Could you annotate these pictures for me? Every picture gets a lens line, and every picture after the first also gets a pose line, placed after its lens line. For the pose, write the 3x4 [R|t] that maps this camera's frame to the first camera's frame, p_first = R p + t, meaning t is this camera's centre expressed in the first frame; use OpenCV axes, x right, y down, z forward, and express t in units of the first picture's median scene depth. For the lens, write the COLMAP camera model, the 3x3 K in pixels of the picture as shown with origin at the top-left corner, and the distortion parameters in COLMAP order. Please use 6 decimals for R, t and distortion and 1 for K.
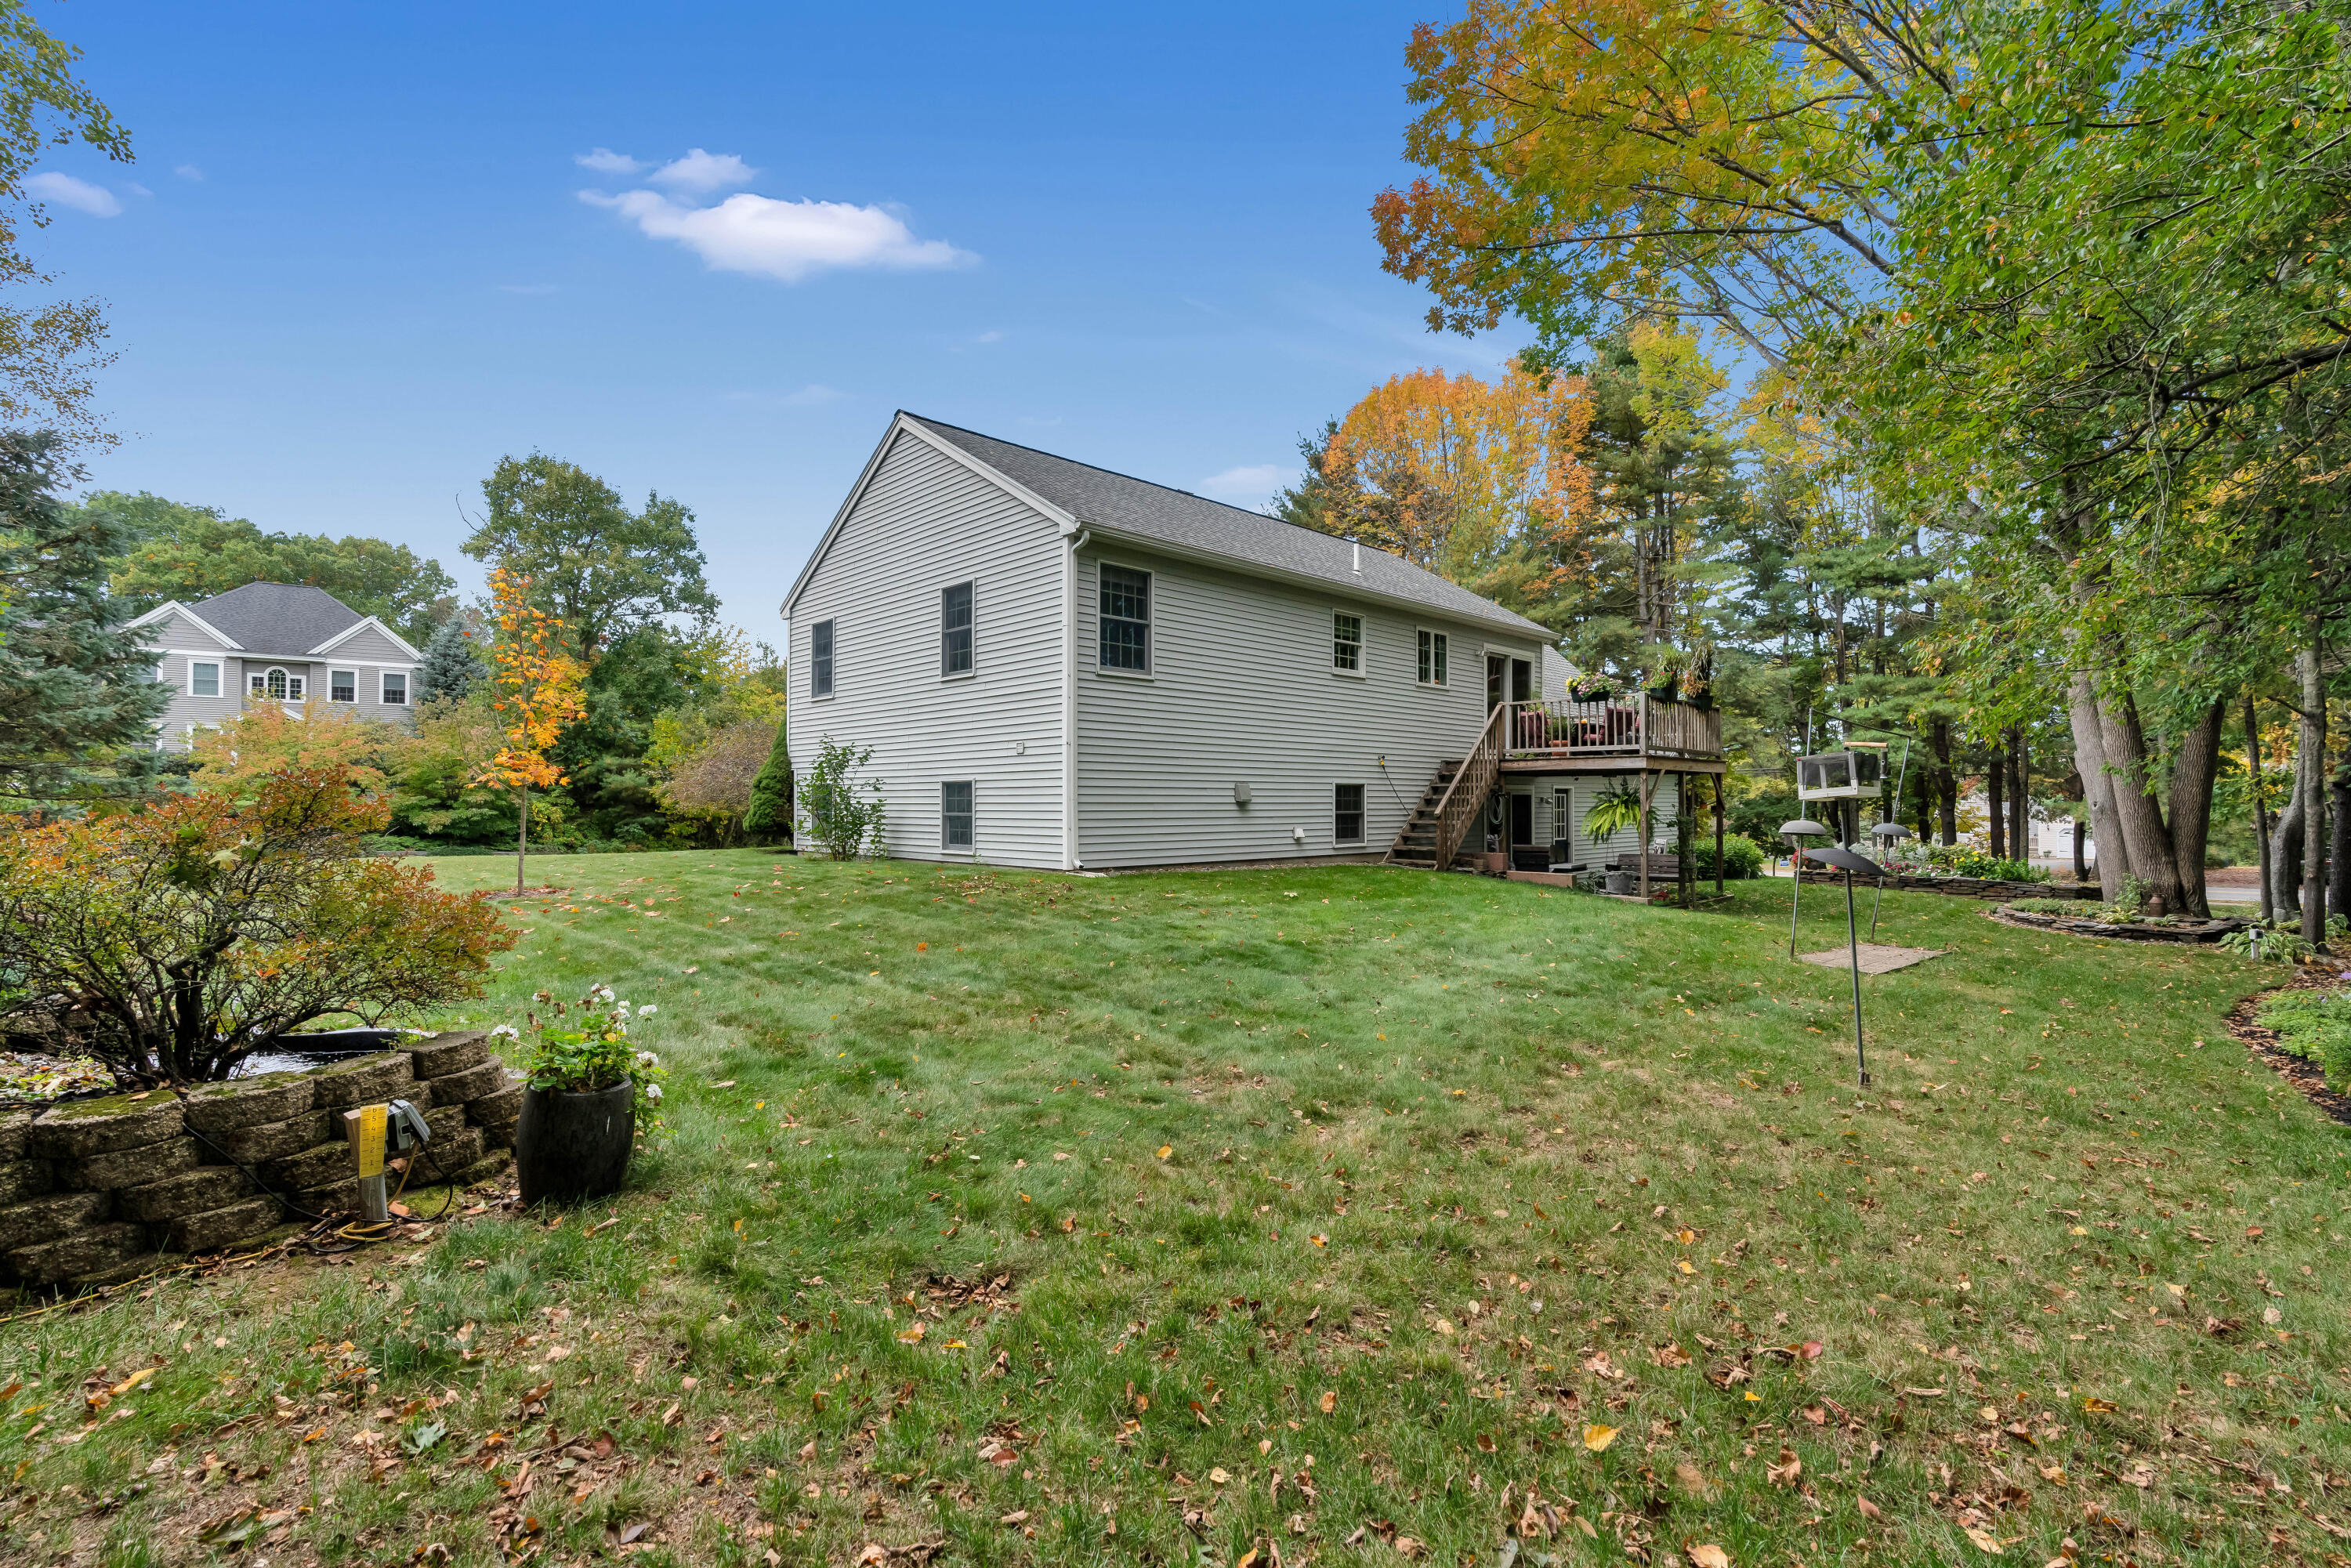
lens RADIAL K [[1050.6, 0, 1172.5], [0, 1050.6, 780.2], [0, 0, 1]] dist [-0.002026, -0.000153]
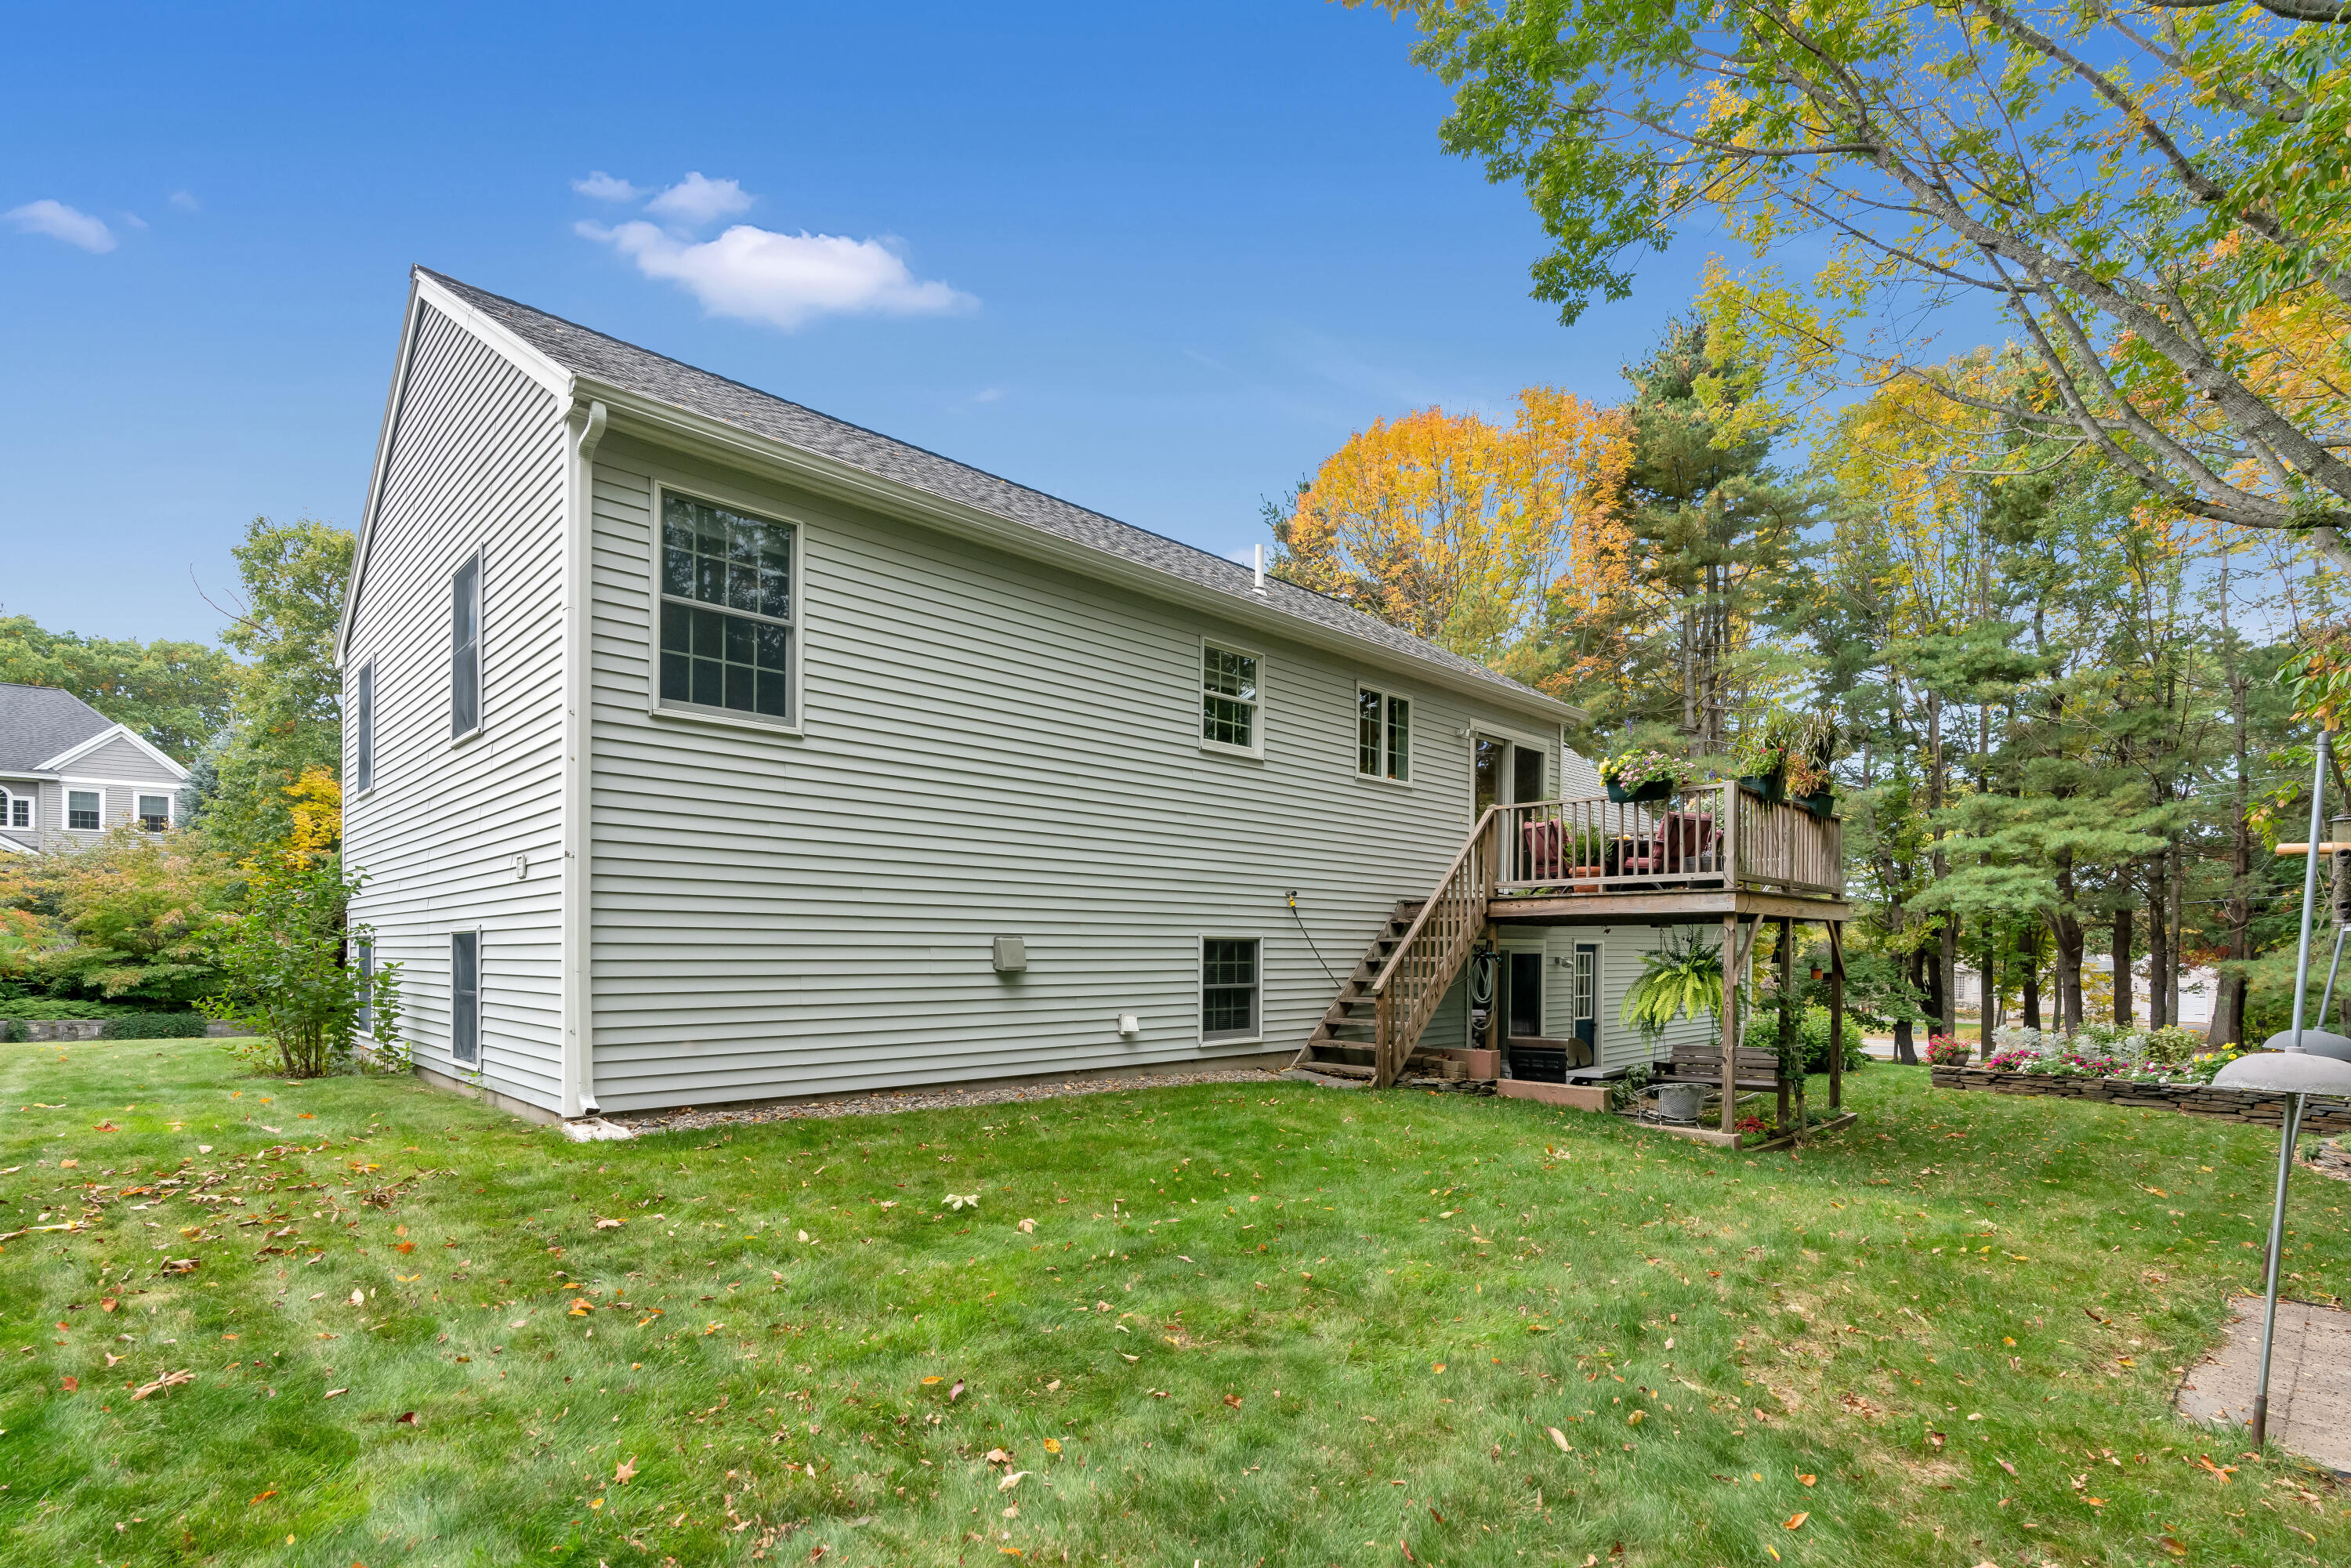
lens RADIAL K [[1111.8, 0, 1175.6], [0, 1111.8, 965.7], [0, 0, 1]] dist [0.000871, 0.000275]
pose [[0.999983, 0.002271, 0.005409, 0.121265], [-0.002450, 0.999440, 0.033360, -0.001340], [-0.005331, -0.033373, 0.999429, 0.339397]]
